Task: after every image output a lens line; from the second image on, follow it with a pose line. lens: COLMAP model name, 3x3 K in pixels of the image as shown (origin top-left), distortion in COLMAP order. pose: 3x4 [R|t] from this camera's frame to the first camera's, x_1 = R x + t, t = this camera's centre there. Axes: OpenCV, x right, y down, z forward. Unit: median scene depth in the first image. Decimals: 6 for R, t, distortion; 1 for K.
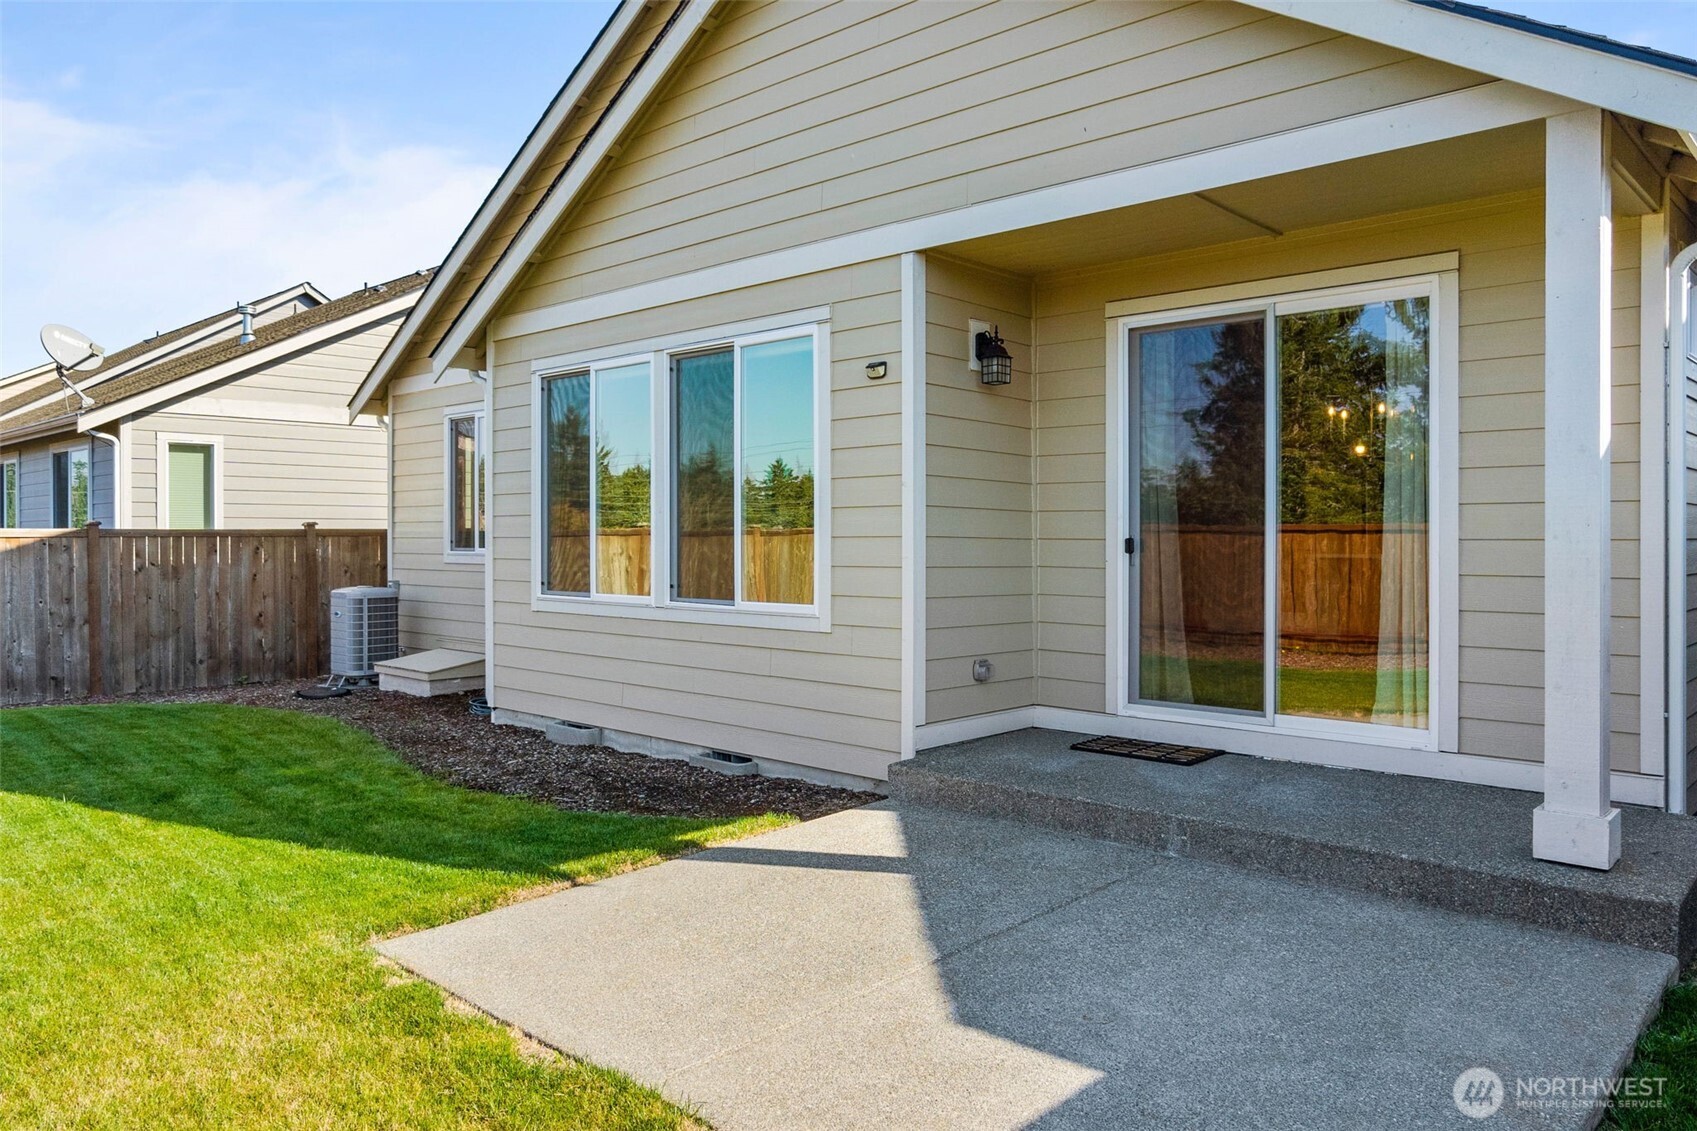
lens RADIAL K [[1188.6, 0, 851.0], [0, 1188.6, 537.5], [0, 0, 1]] dist [0.023265, -0.000246]
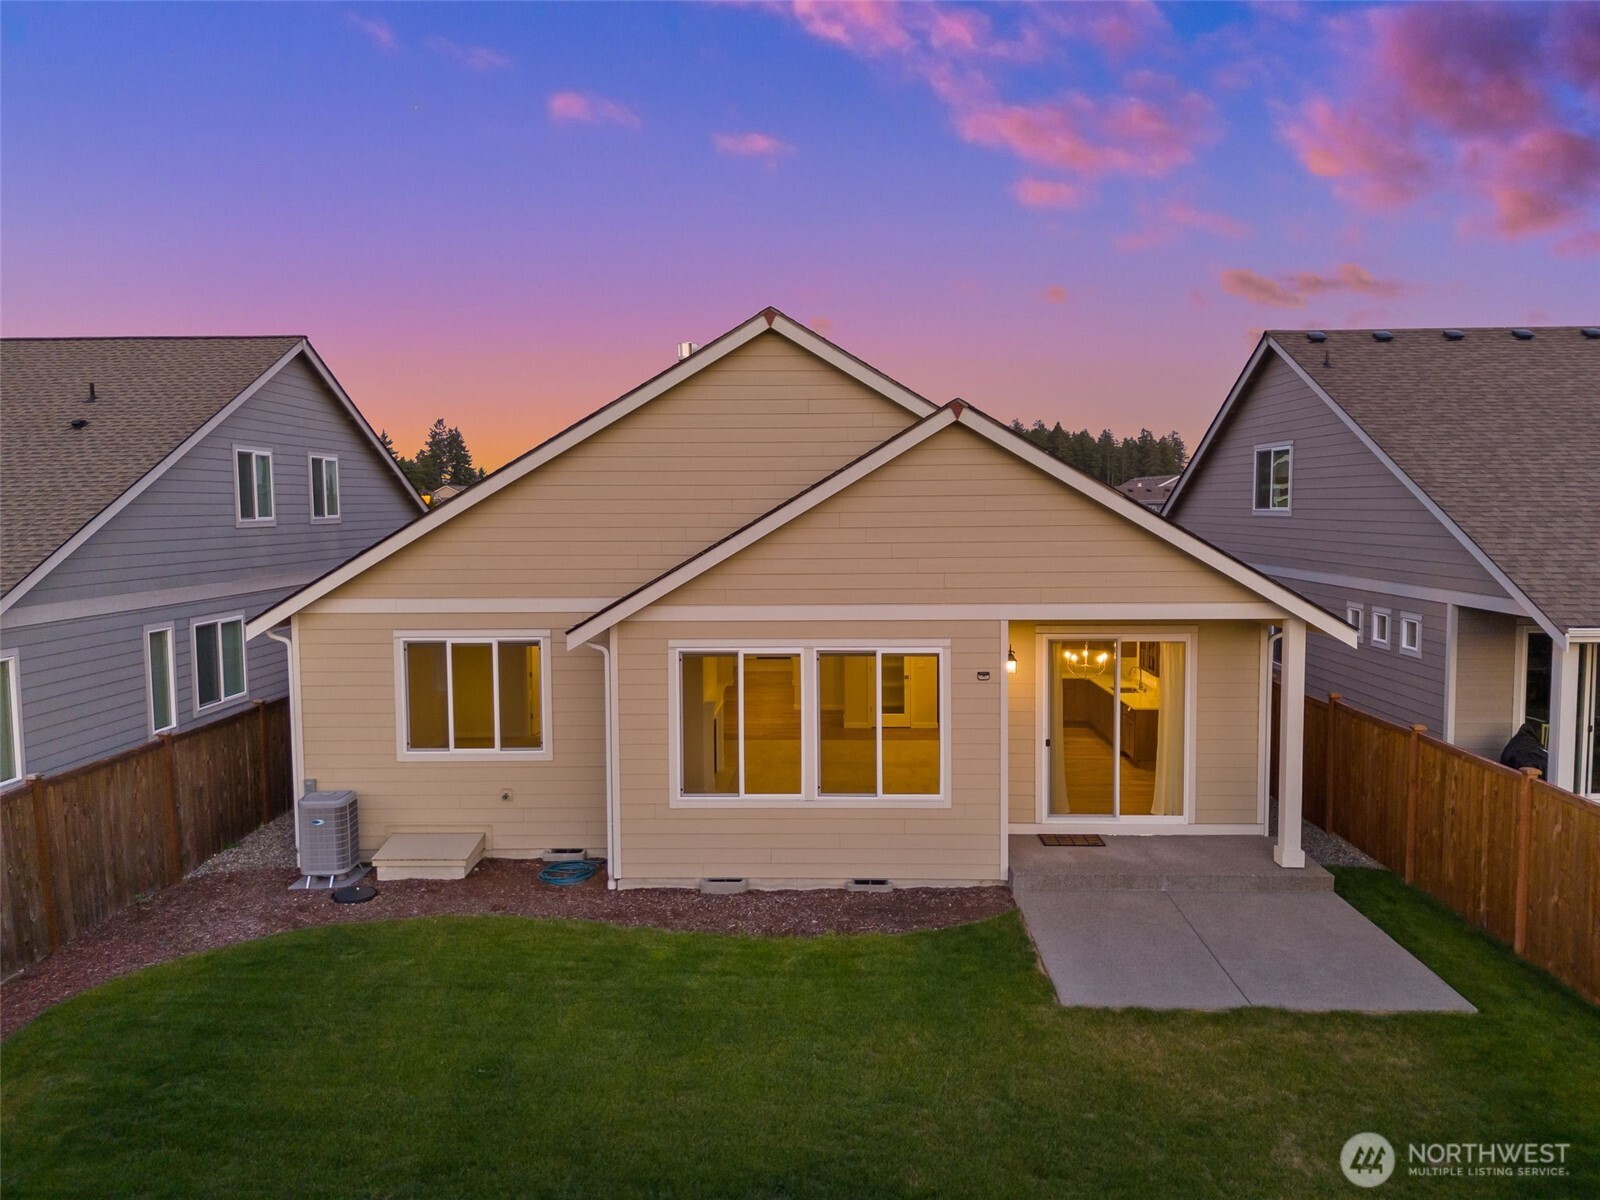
lens RADIAL K [[1175.4, 0, 798.2], [0, 1175.4, 597.1], [0, 0, 1]] dist [0.080667, -0.073581]
pose [[0.732381, -0.056861, 0.678517, -1.401634], [0.000418, 0.996544, 0.083061, -0.398073], [-0.680895, -0.060549, 0.729874, -0.189322]]
